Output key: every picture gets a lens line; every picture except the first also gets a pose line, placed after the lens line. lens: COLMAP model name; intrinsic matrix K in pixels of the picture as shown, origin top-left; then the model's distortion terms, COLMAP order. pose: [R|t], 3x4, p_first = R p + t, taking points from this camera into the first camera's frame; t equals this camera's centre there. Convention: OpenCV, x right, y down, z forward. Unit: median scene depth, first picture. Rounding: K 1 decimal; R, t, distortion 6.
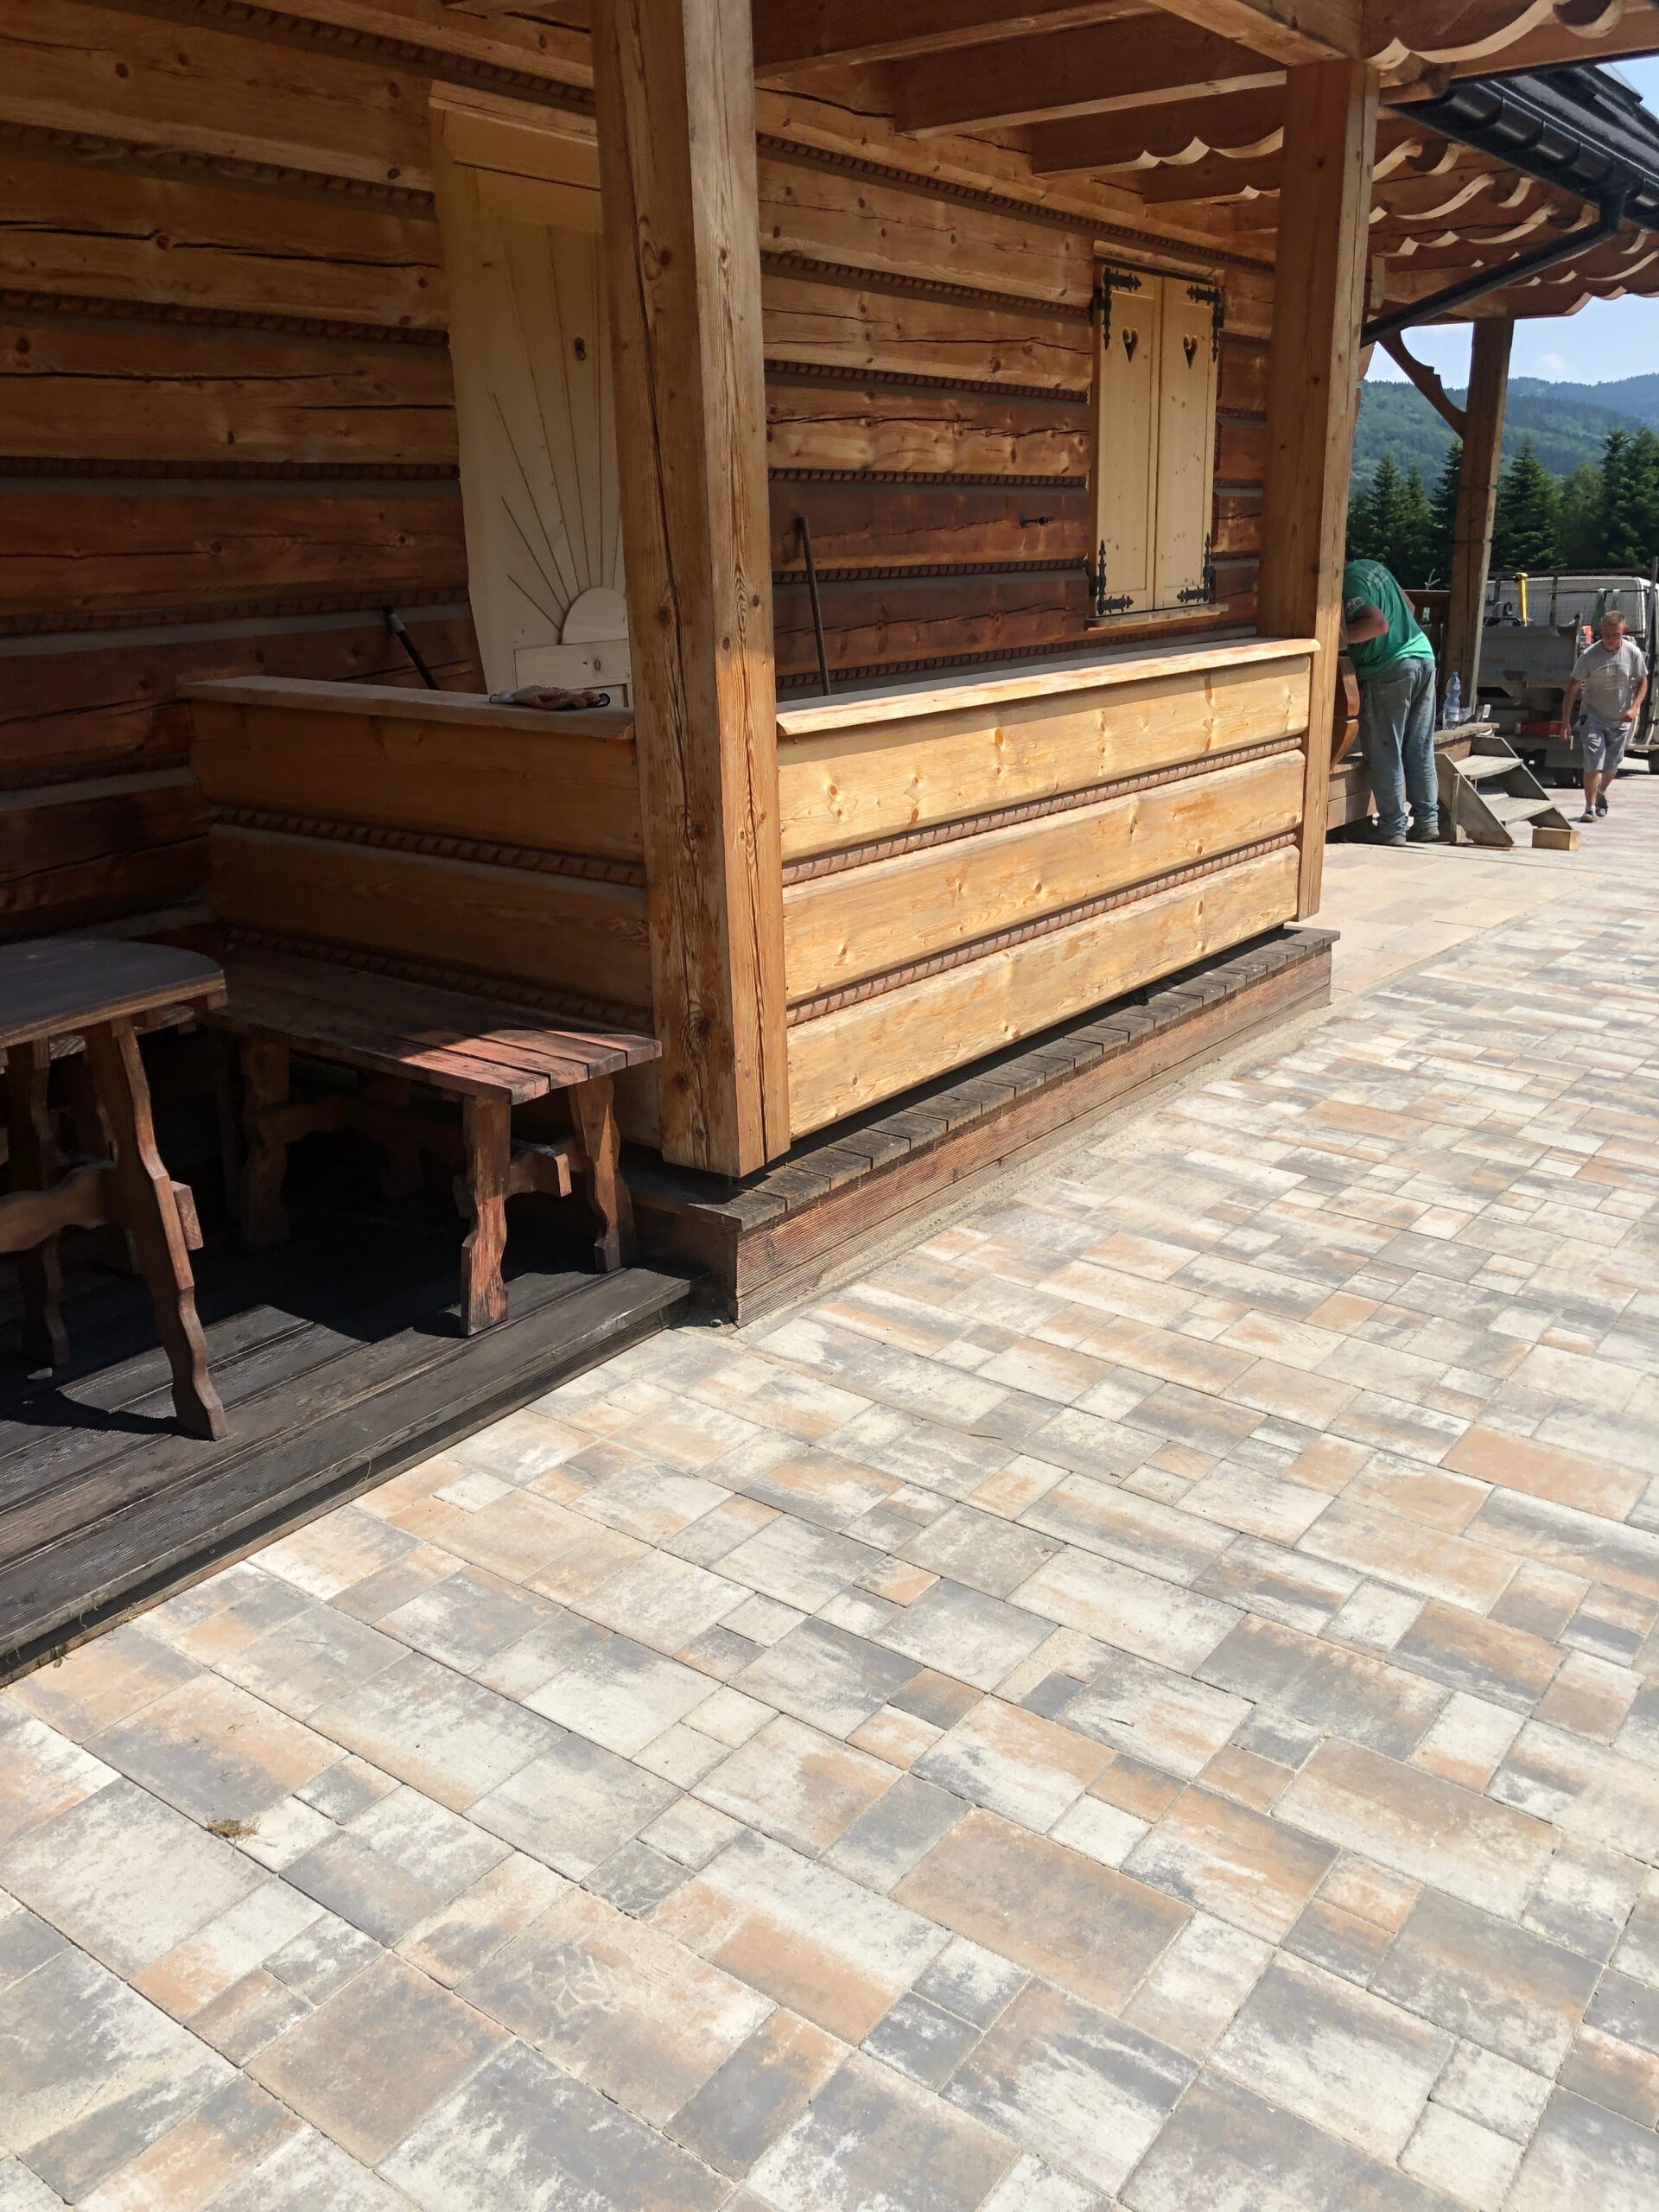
lens RADIAL K [[1835.0, 0, 831.4], [0, 1835.0, 1080.7], [0, 0, 1]] dist [0.019074, -0.001508]
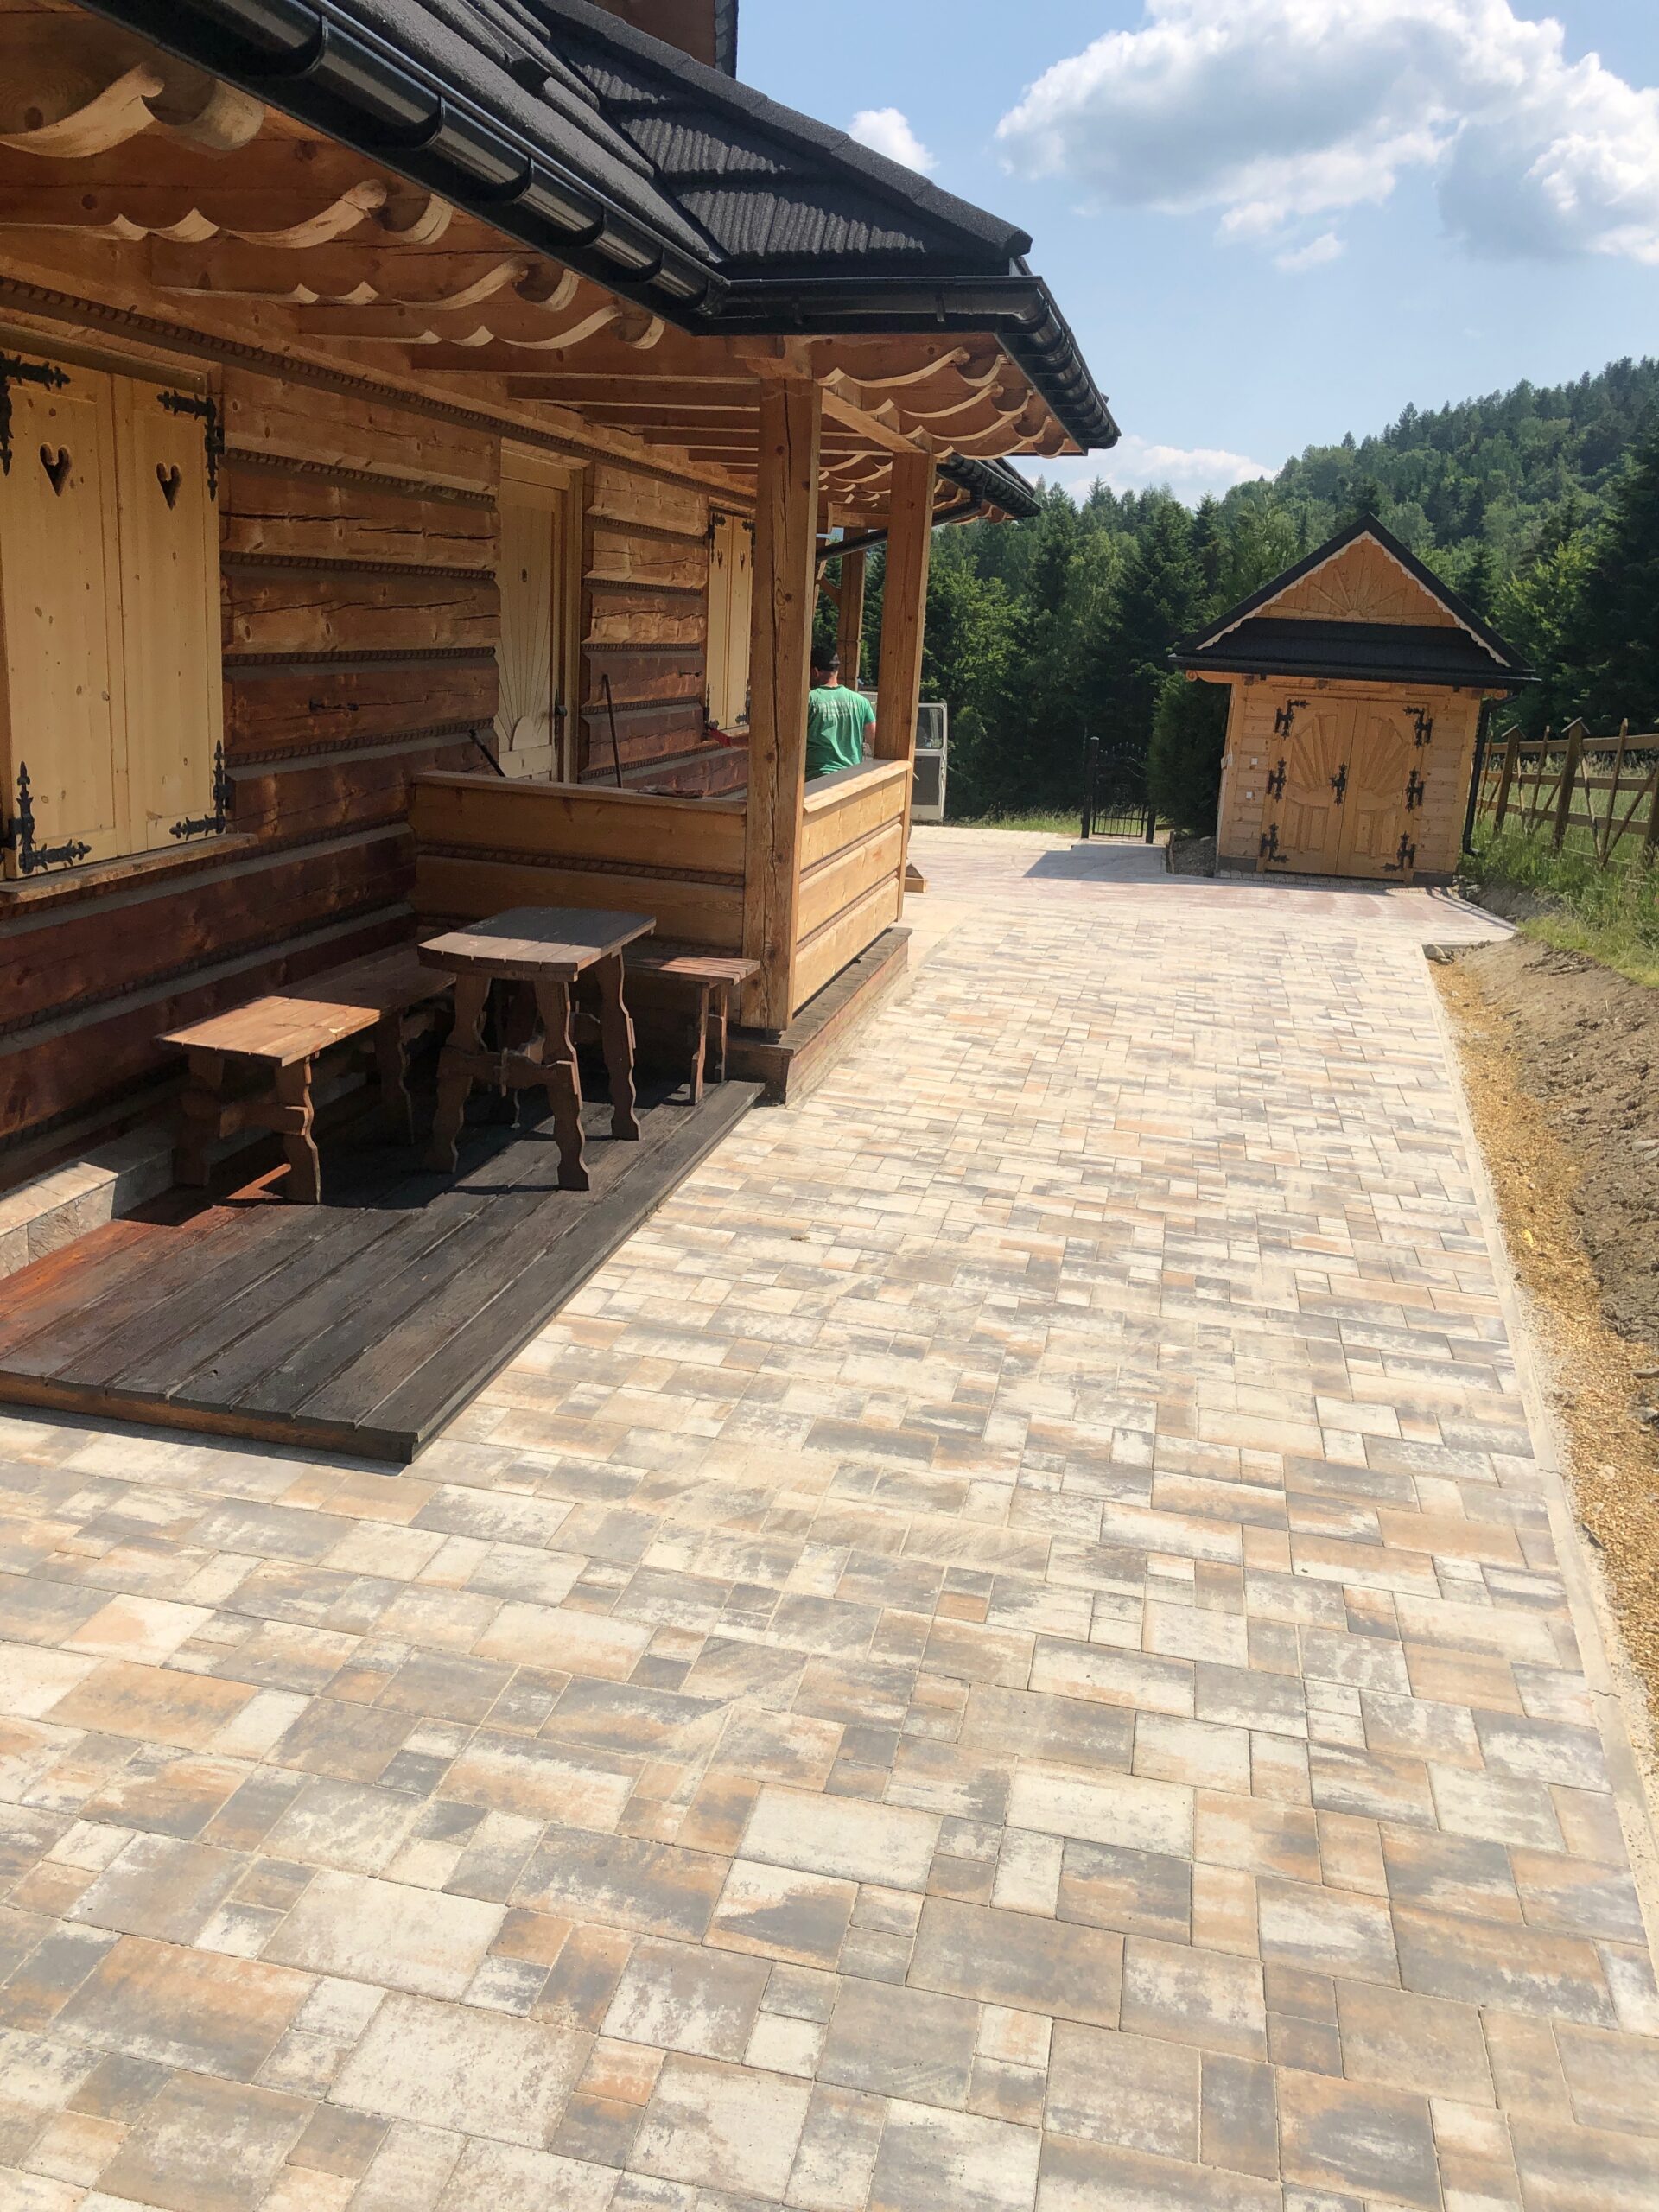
lens RADIAL K [[1787.8, 0, 824.1], [0, 1787.8, 1062.4], [0, 0, 1]] dist [0.074612, -0.065430]
pose [[0.911972, -0.043309, 0.407959, -0.890280], [0.060638, 0.997720, -0.029635, 0.163189], [-0.405746, 0.051764, 0.912519, -0.886659]]
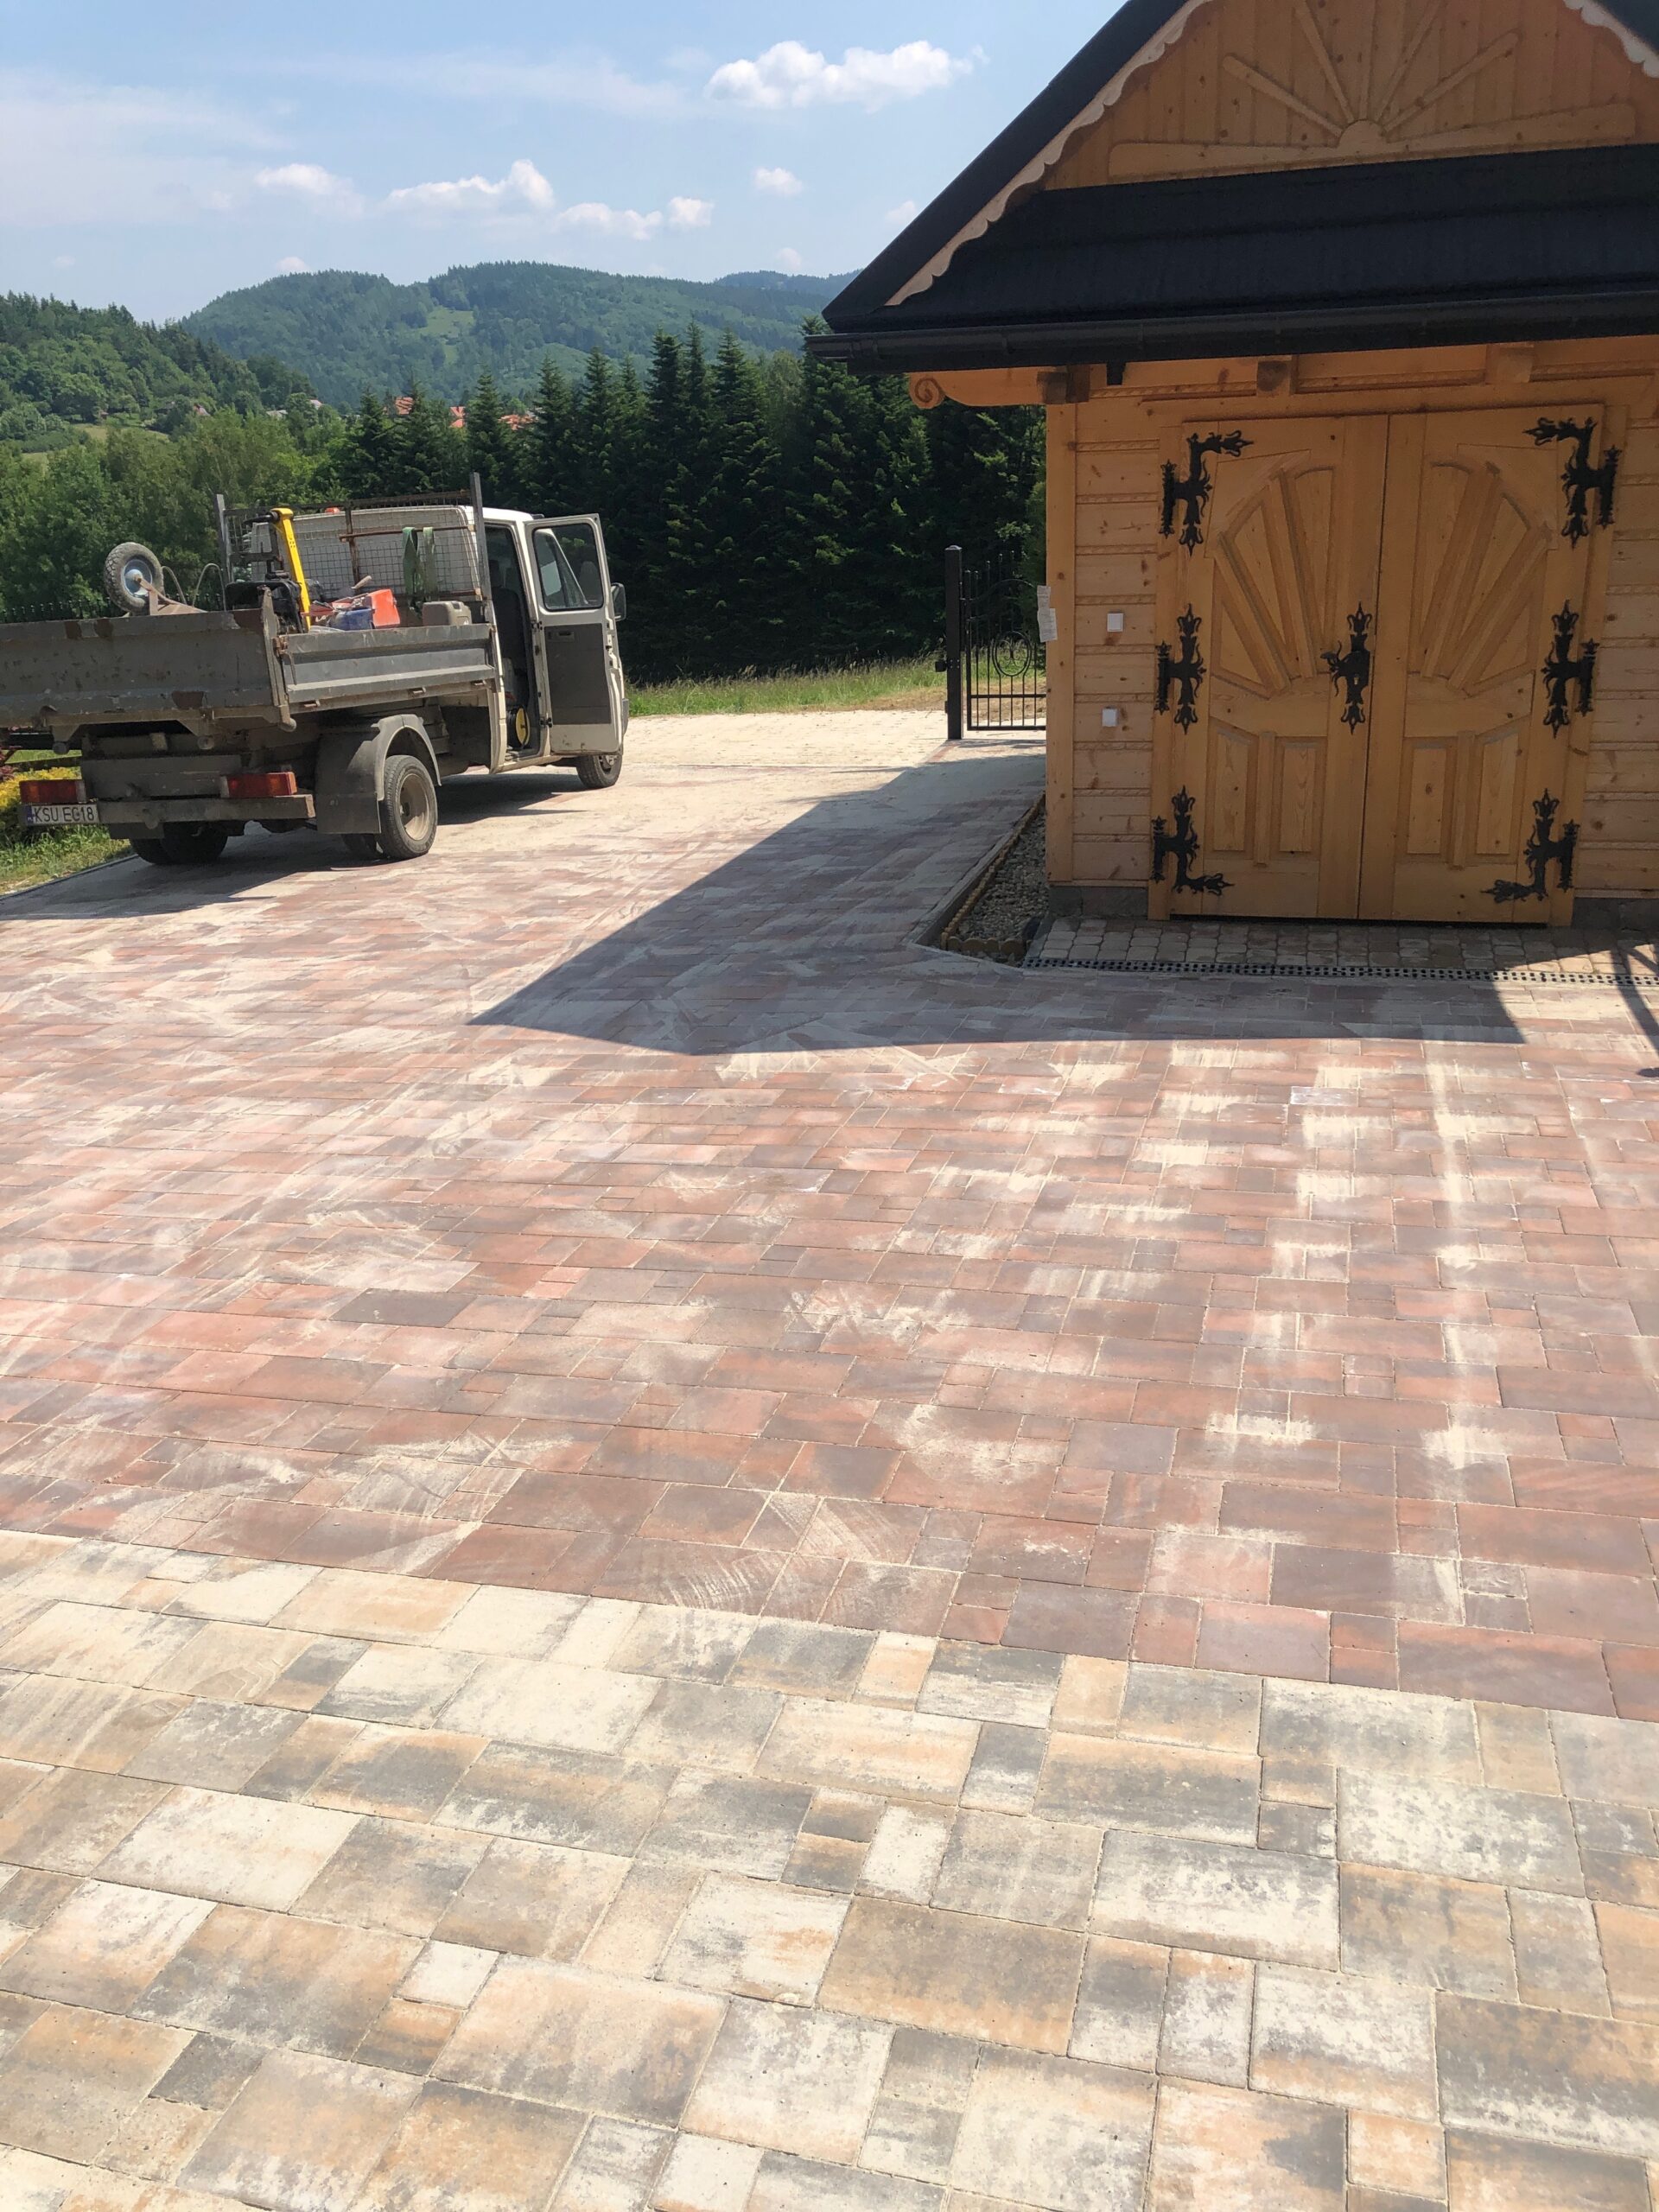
lens RADIAL K [[1859.9, 0, 800.7], [0, 1859.9, 1183.8], [0, 0, 1]] dist [0.005210, -0.002399]
pose [[0.932111, -0.177124, 0.315906, 2.301710], [0.147545, 0.982298, 0.115415, -0.742732], [-0.330757, -0.060969, 0.941745, 2.540186]]
